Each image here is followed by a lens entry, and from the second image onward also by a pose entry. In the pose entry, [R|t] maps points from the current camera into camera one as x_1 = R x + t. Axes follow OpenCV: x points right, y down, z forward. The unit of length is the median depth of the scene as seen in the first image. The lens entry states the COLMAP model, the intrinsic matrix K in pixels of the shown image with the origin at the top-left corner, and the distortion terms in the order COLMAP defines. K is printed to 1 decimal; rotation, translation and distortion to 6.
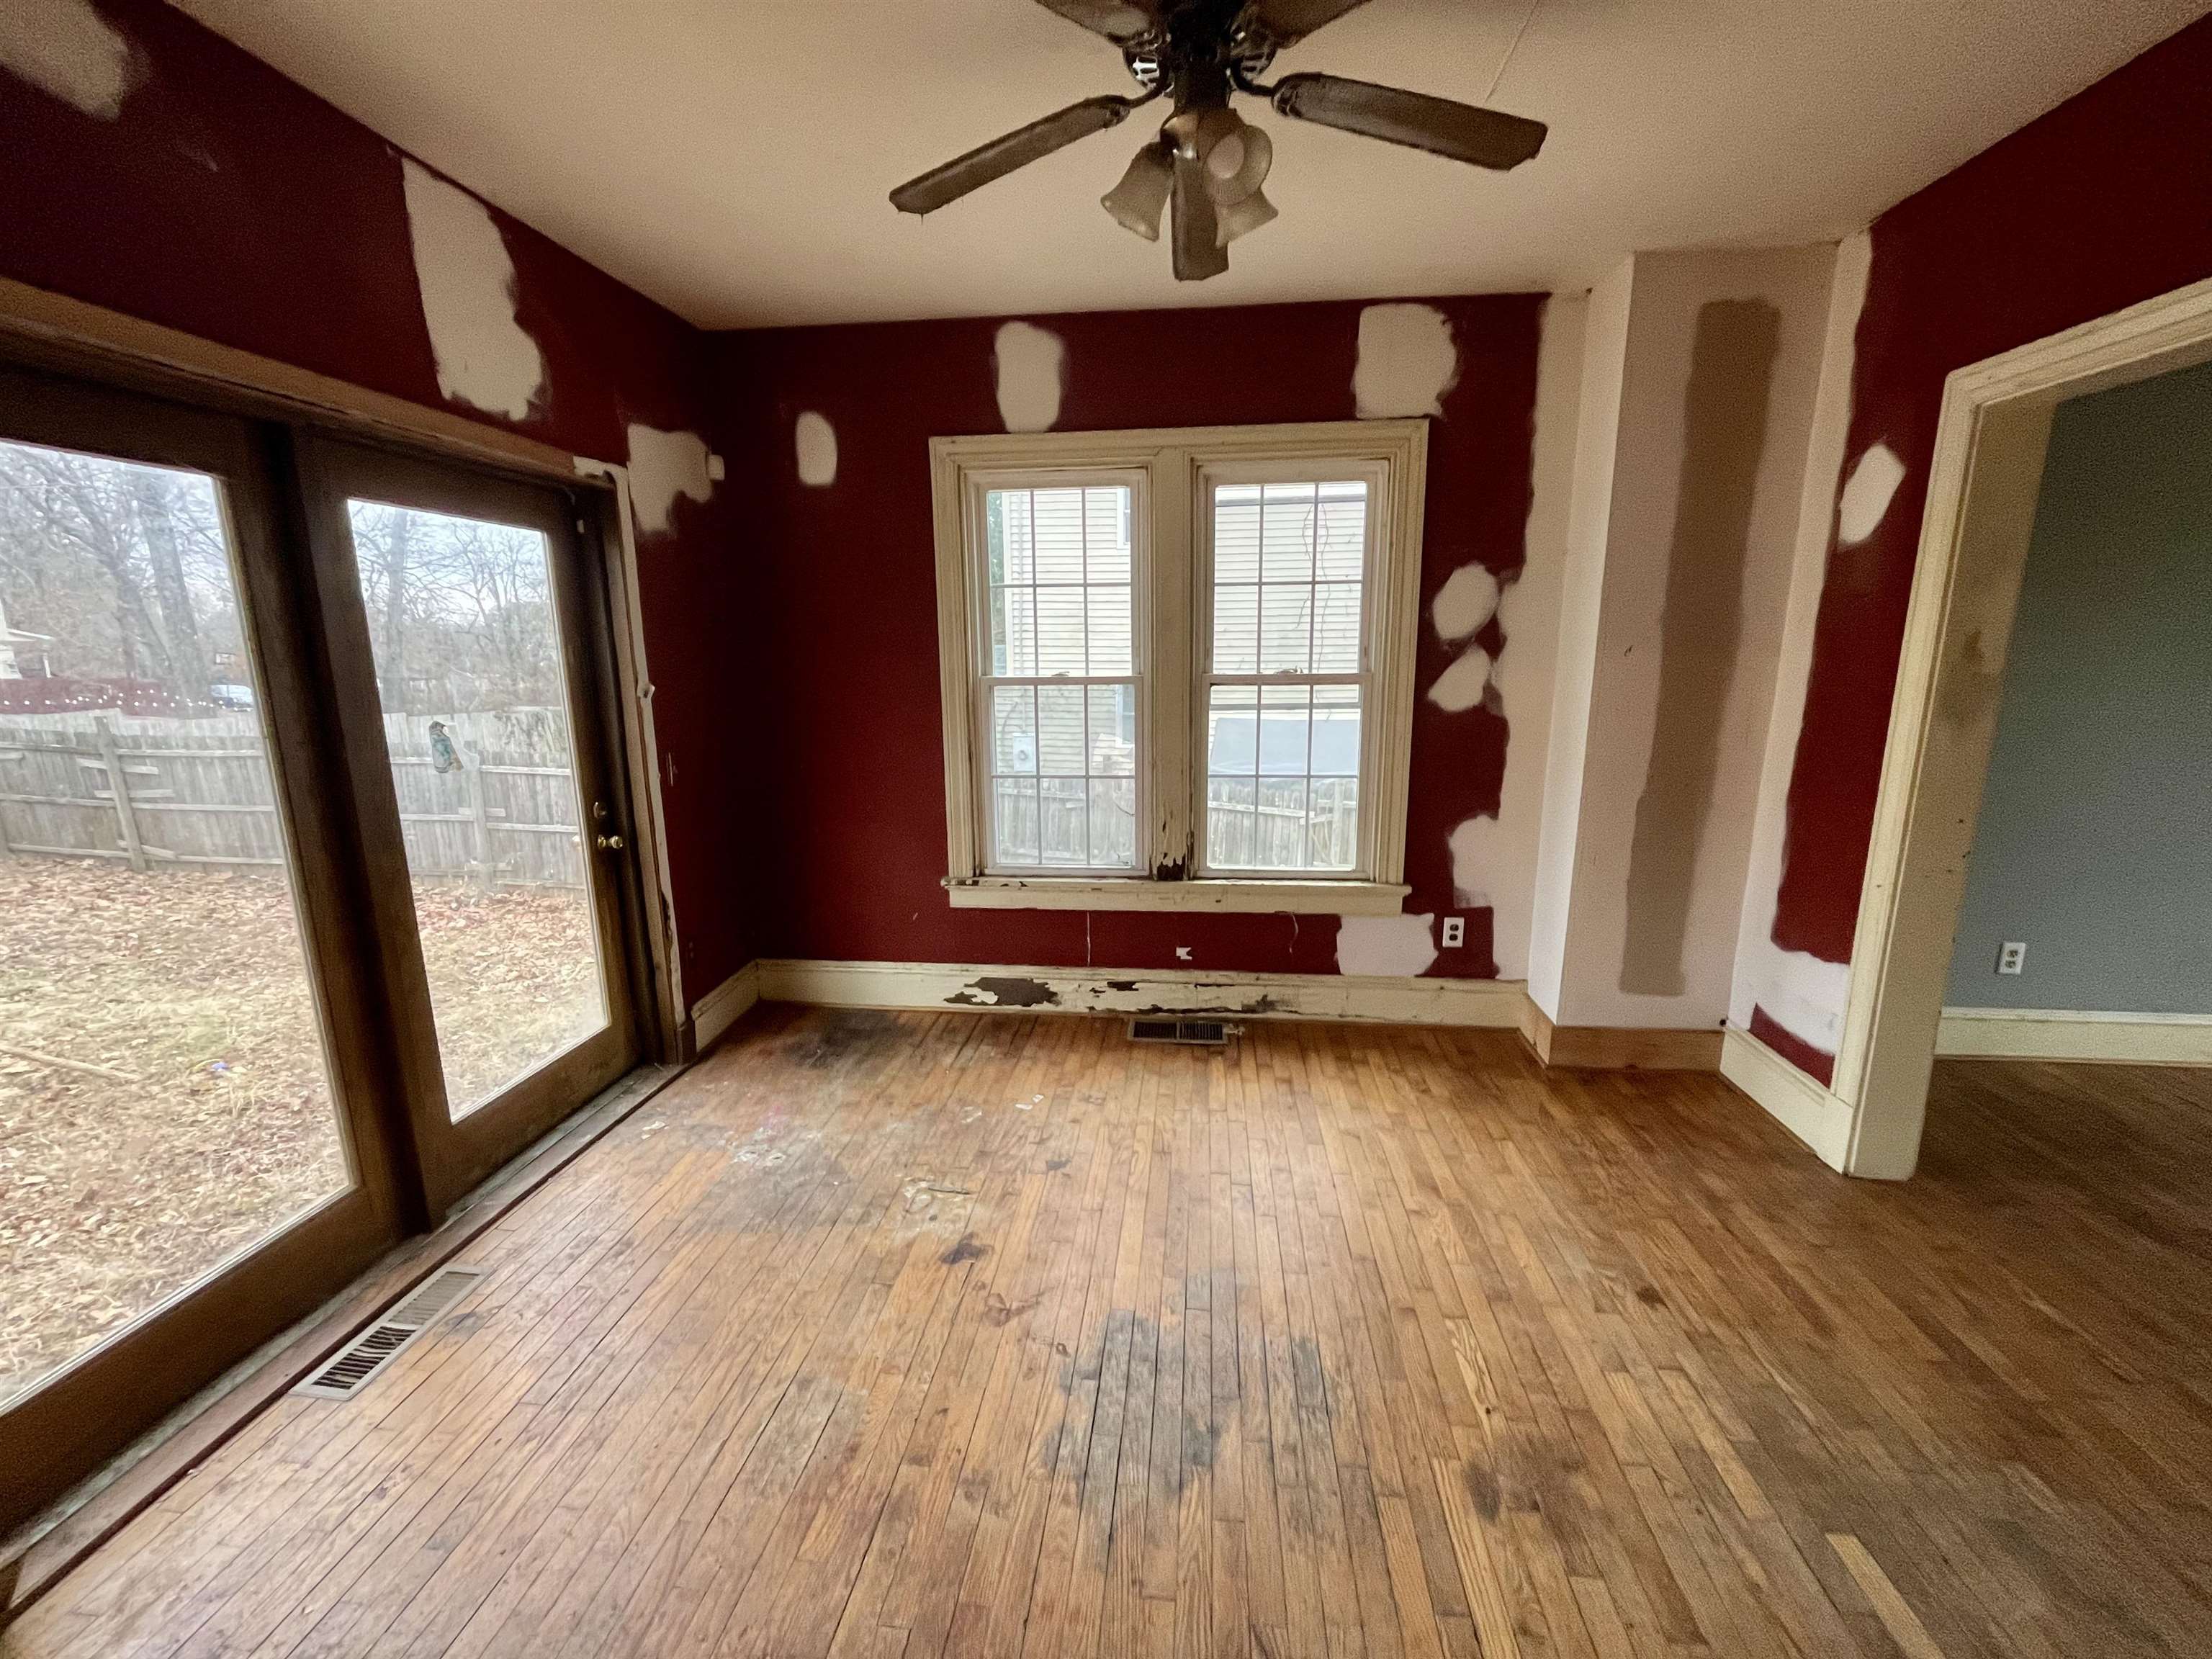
lens RADIAL K [[894.9, 0, 1100.9], [0, 894.9, 825.1], [0, 0, 1]] dist [-0.007493, 0.000077]
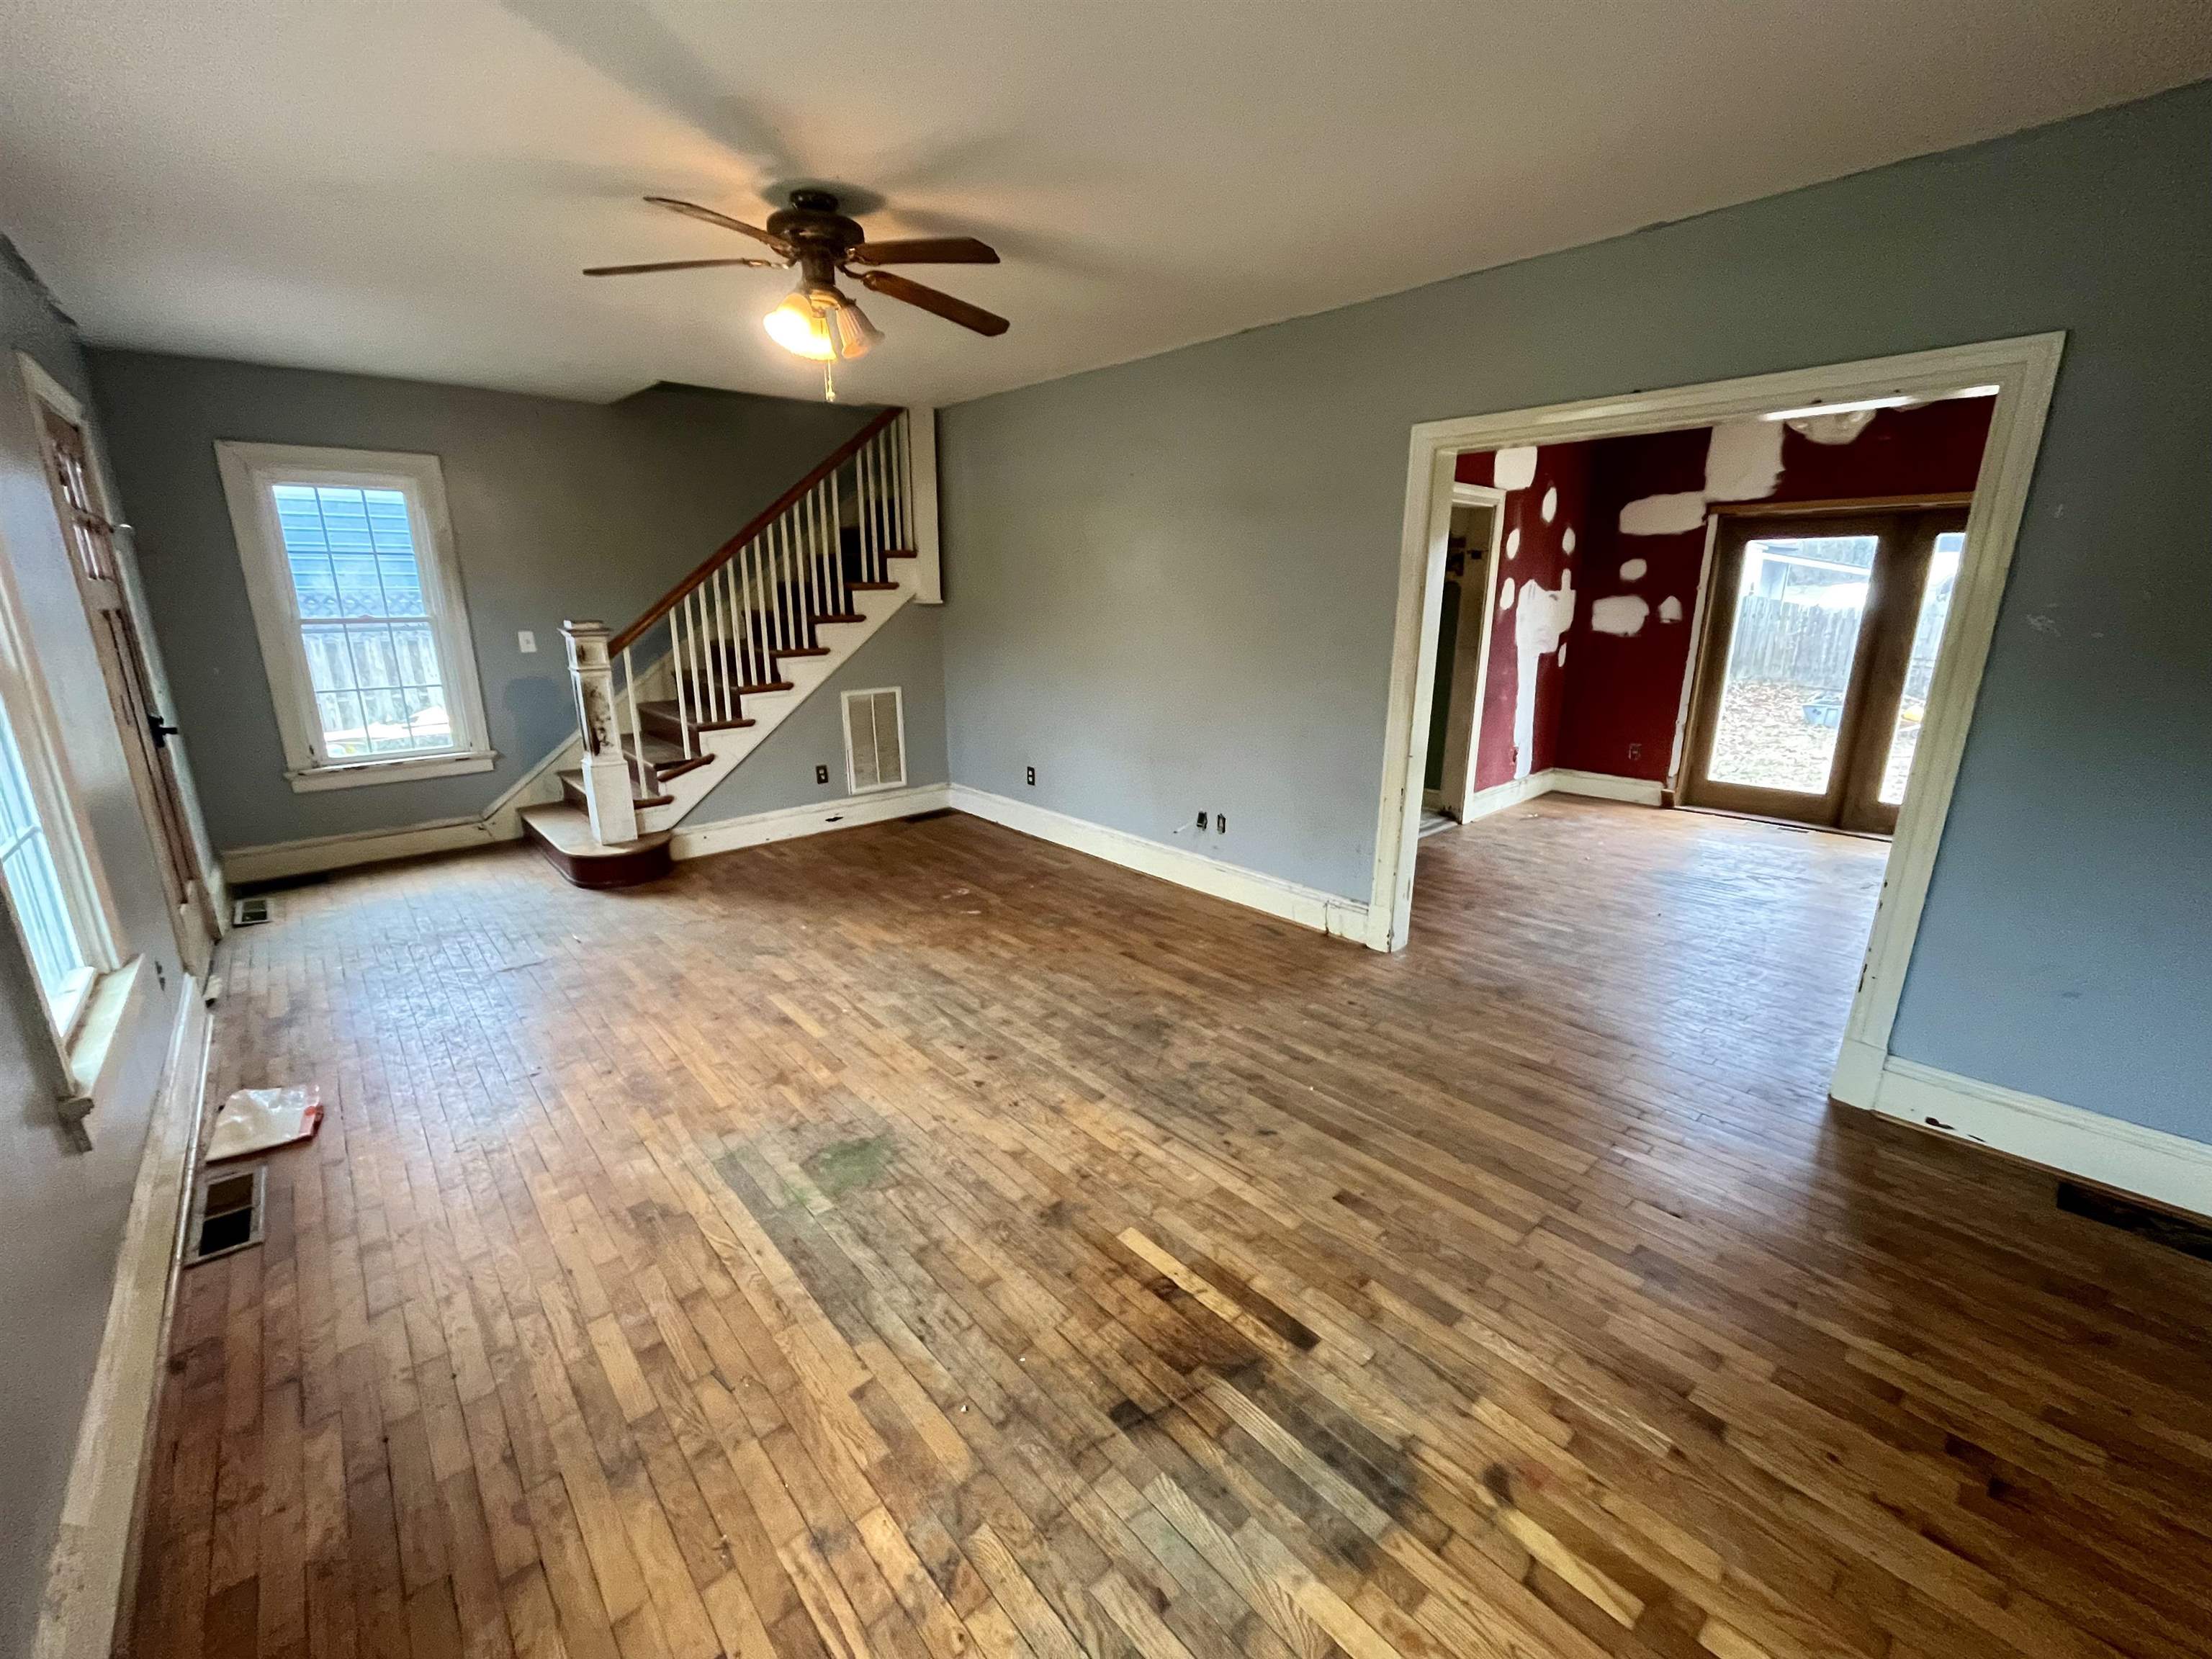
lens RADIAL K [[894.9, 0, 1100.3], [0, 894.9, 825.1], [0, 0, 1]] dist [-0.007493, 0.000077]
pose [[-0.666440, 0.199847, -0.718275, 1.956189], [-0.135994, 0.914658, 0.380666, -0.183010], [0.733051, 0.351372, -0.582386, 0.737558]]
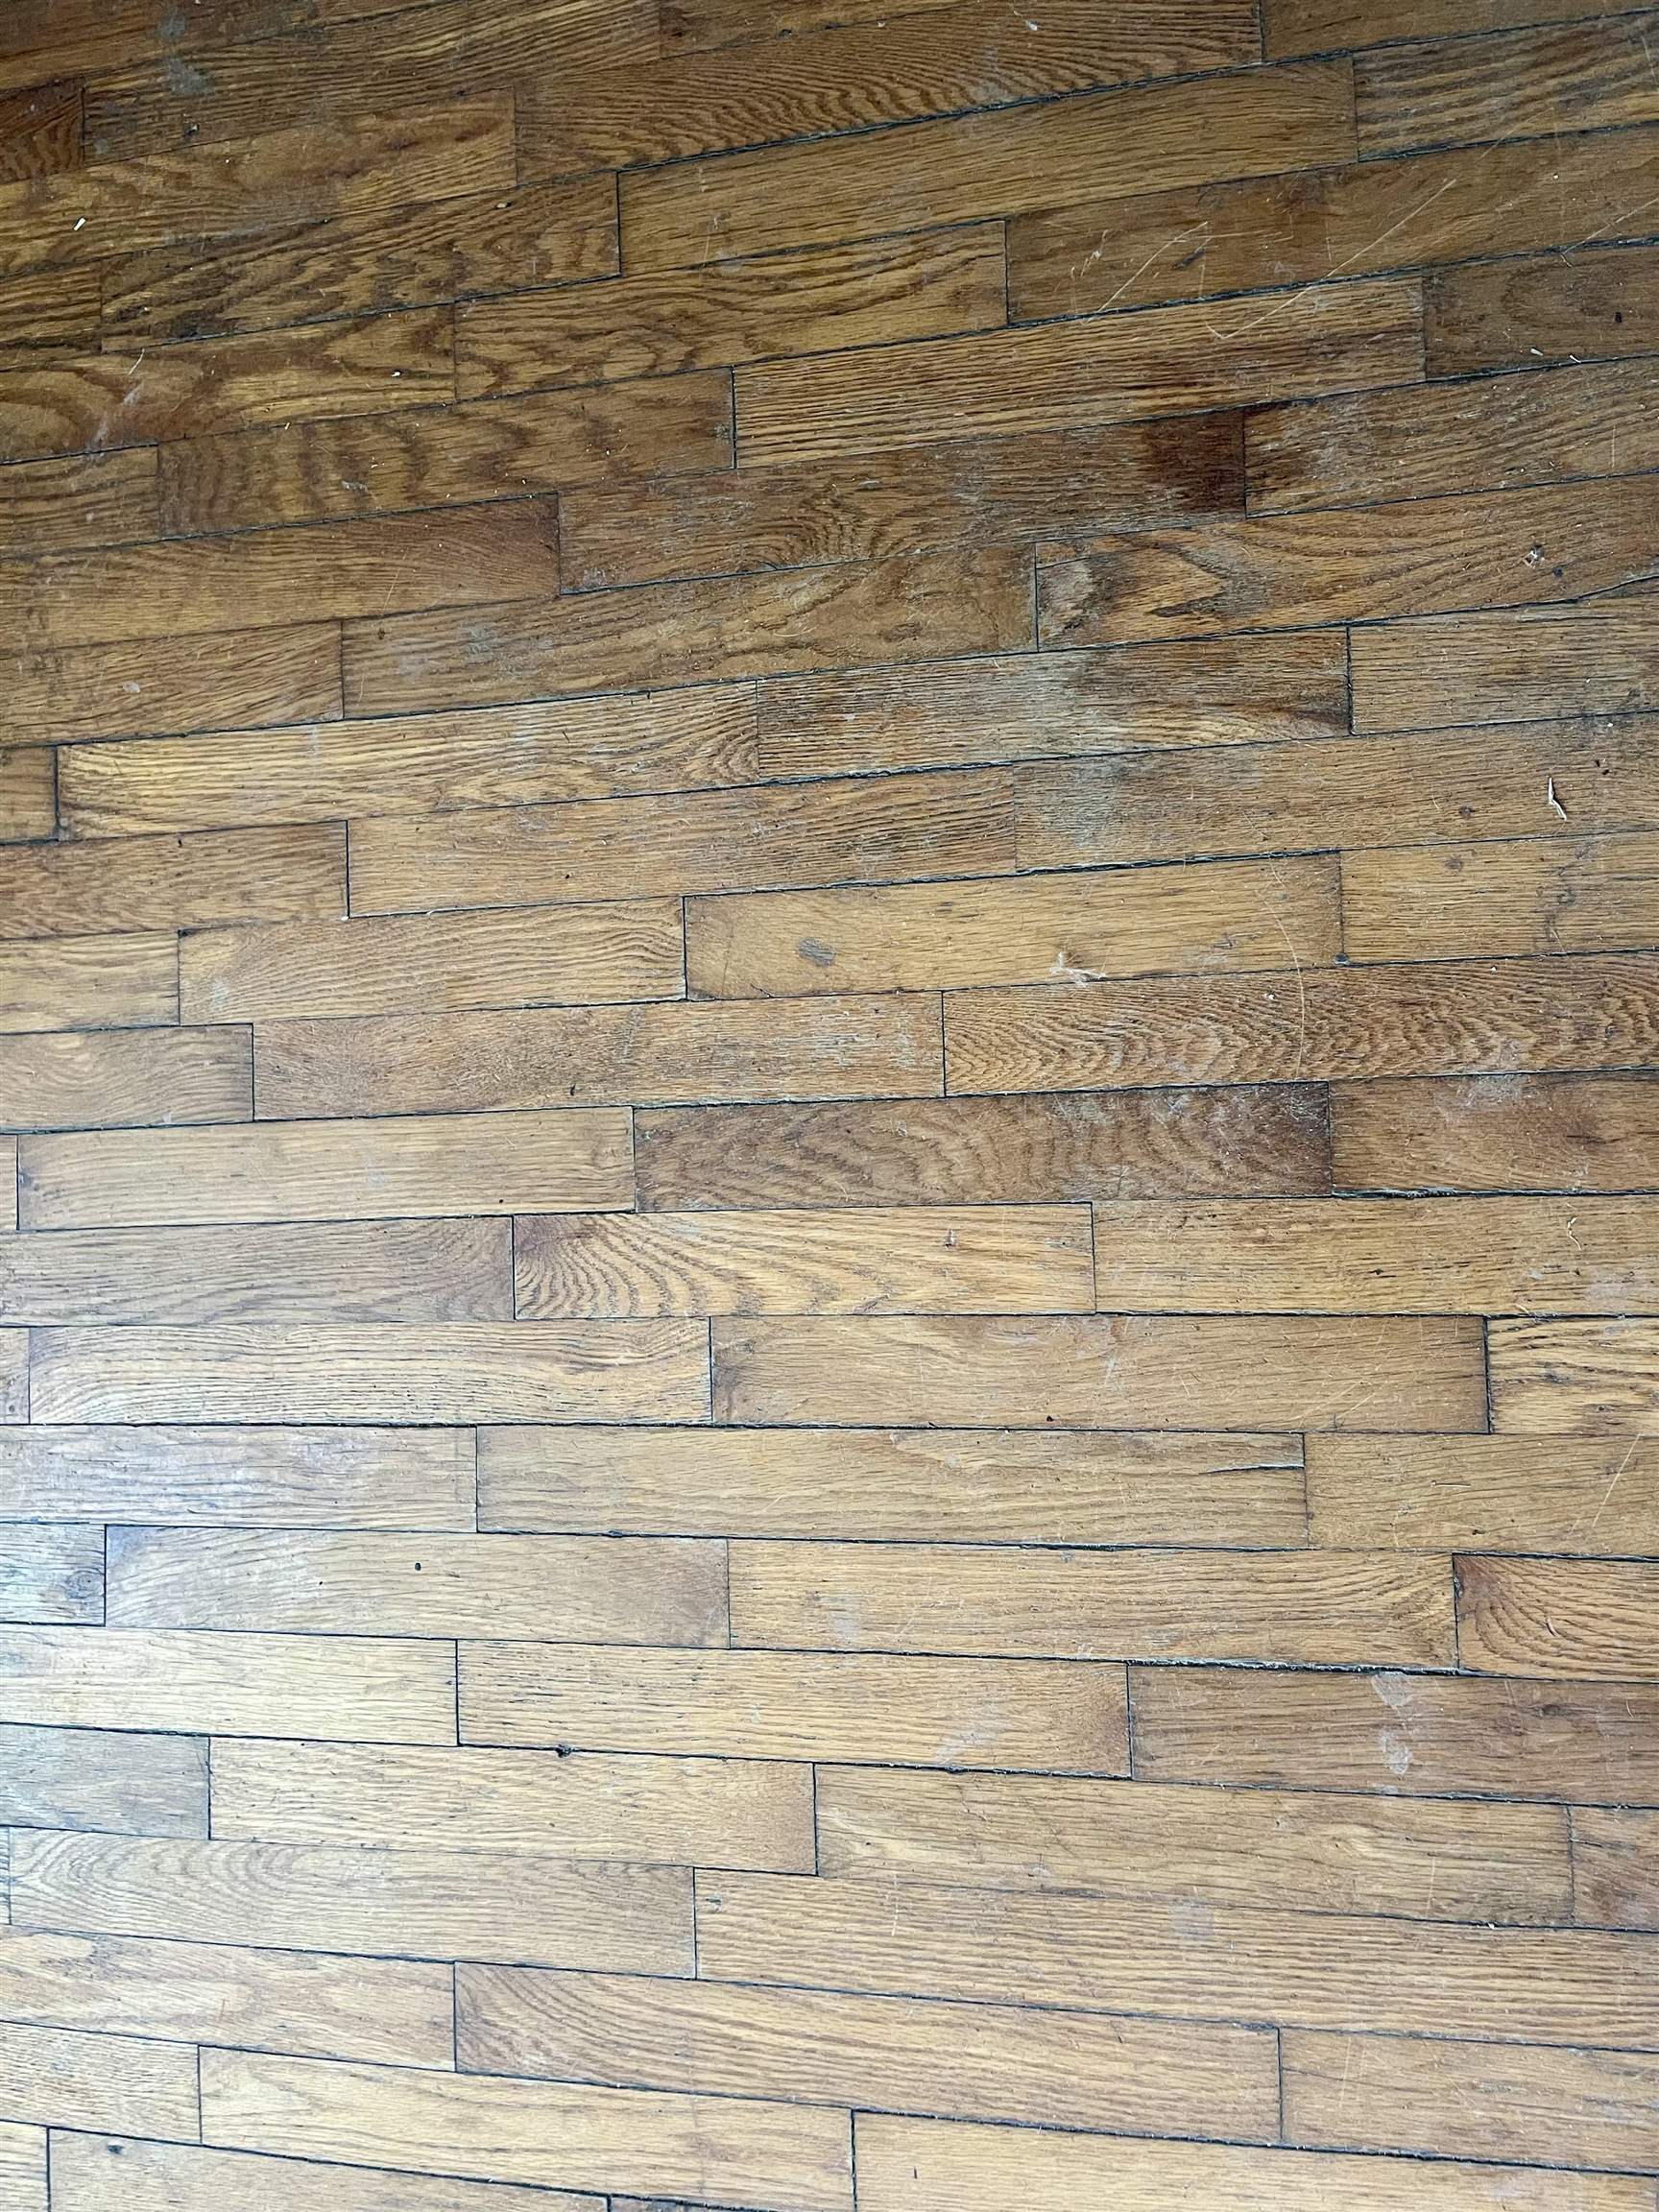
lens RADIAL K [[1644.3, 0, 830.6], [0, 1644.3, 1105.4], [0, 0, 1]] dist [0.028801, -0.014446]
pose [[-0.135165, -0.988828, 0.062844, 0.318648], [0.401103, 0.003390, 0.916027, 0.085152], [-0.906006, 0.149022, 0.396163, 0.677895]]
